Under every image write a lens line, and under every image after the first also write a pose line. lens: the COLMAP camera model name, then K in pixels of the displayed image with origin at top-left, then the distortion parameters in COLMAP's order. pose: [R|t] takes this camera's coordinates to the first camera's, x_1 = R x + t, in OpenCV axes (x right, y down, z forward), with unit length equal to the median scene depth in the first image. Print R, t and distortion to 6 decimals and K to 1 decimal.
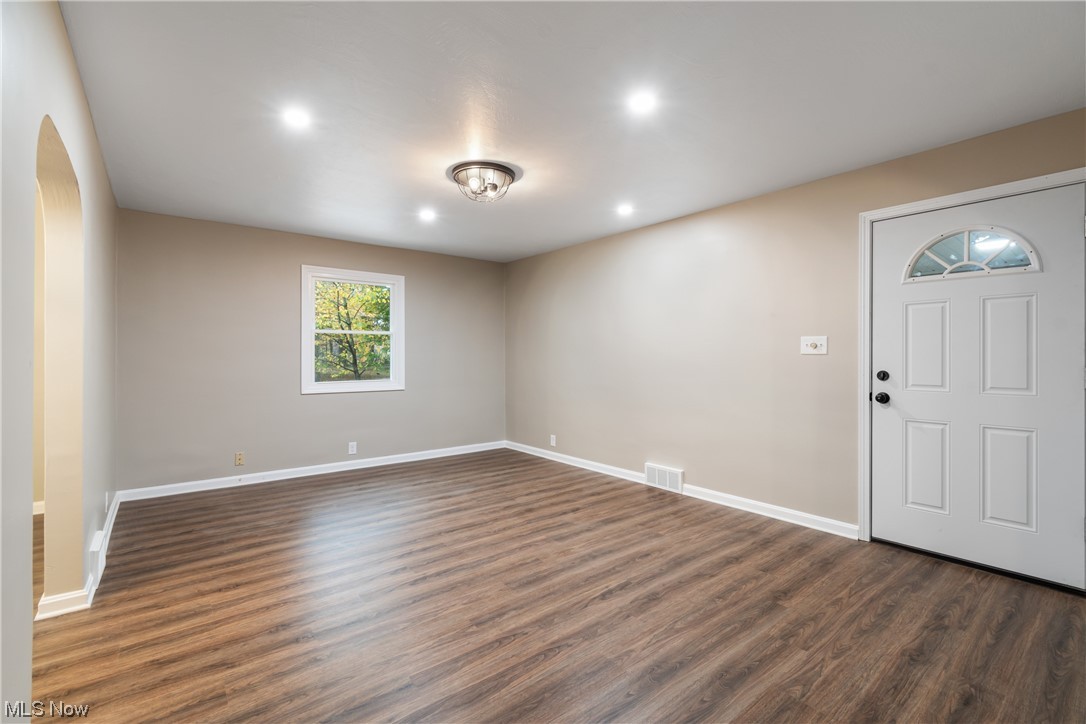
lens RADIAL K [[477.4, 0, 542.2], [0, 477.4, 360.1], [0, 0, 1]] dist [0.001314, -0.000403]
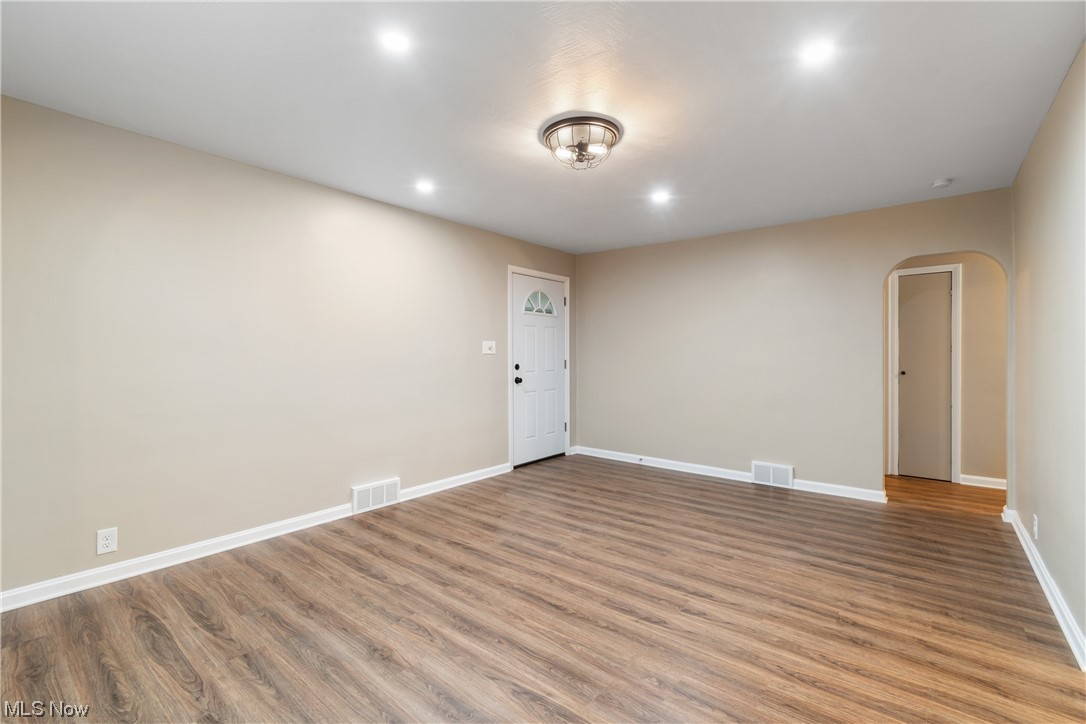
lens RADIAL K [[479.0, 0, 539.9], [0, 479.0, 354.5], [0, 0, 1]] dist [0.000060, -0.001283]
pose [[-0.203991, -0.000201, 0.978973, -0.925211], [0.008976, 0.999958, 0.002075, -0.012518], [-0.978932, 0.009211, -0.203980, 1.242000]]
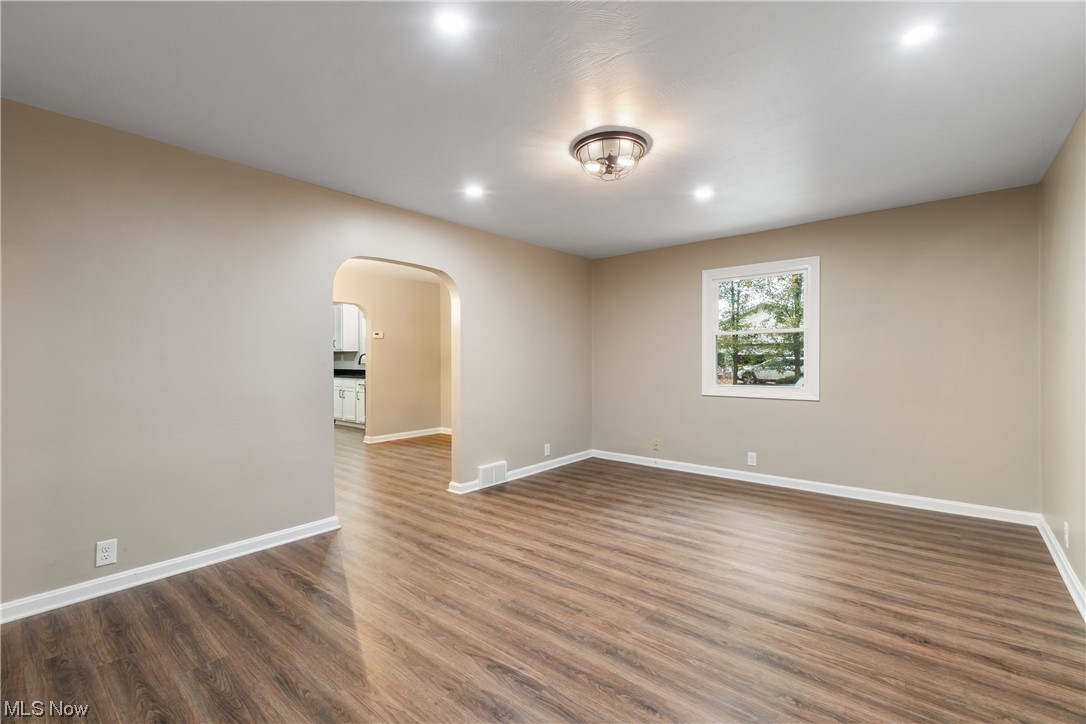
lens RADIAL K [[477.4, 0, 542.2], [0, 477.4, 360.1], [0, 0, 1]] dist [0.001314, -0.000403]
pose [[0.187274, -0.000141, -0.982308, 0.706683], [-0.002121, 0.999998, -0.000548, -0.005836], [0.982305, 0.002186, 0.187274, 0.718318]]
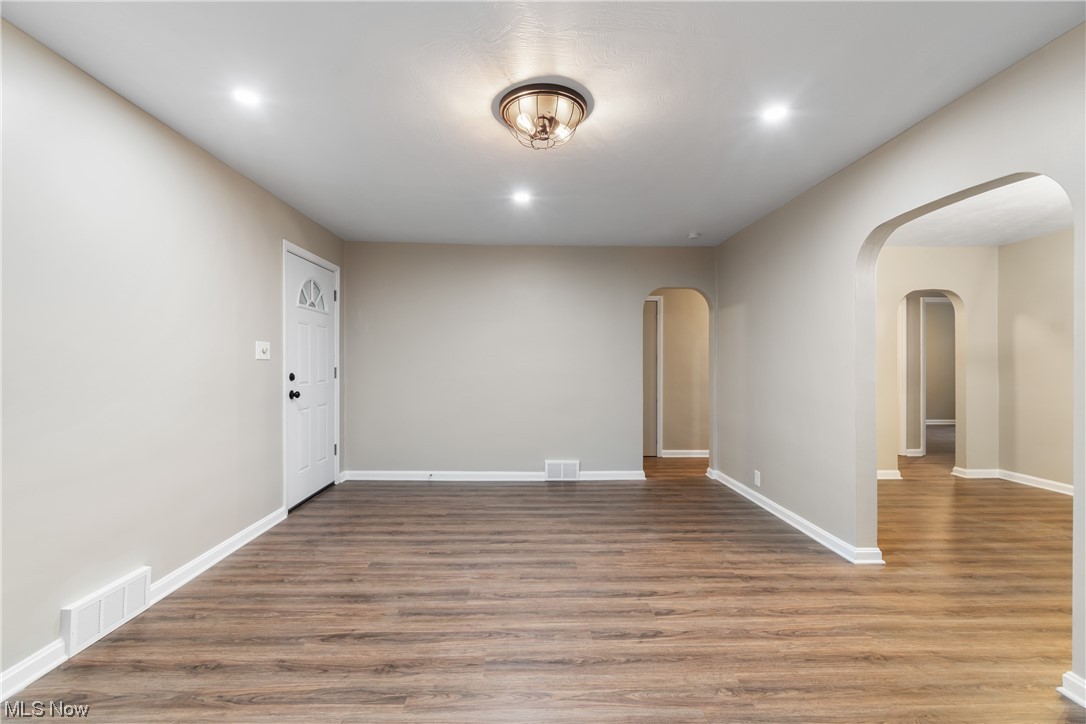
lens RADIAL K [[477.4, 0, 542.2], [0, 477.4, 360.1], [0, 0, 1]] dist [0.001314, -0.000403]
pose [[-0.798162, -0.001545, 0.602441, -0.557153], [0.000546, 0.999994, 0.003288, -0.014286], [-0.602443, 0.002953, -0.798156, 1.578116]]
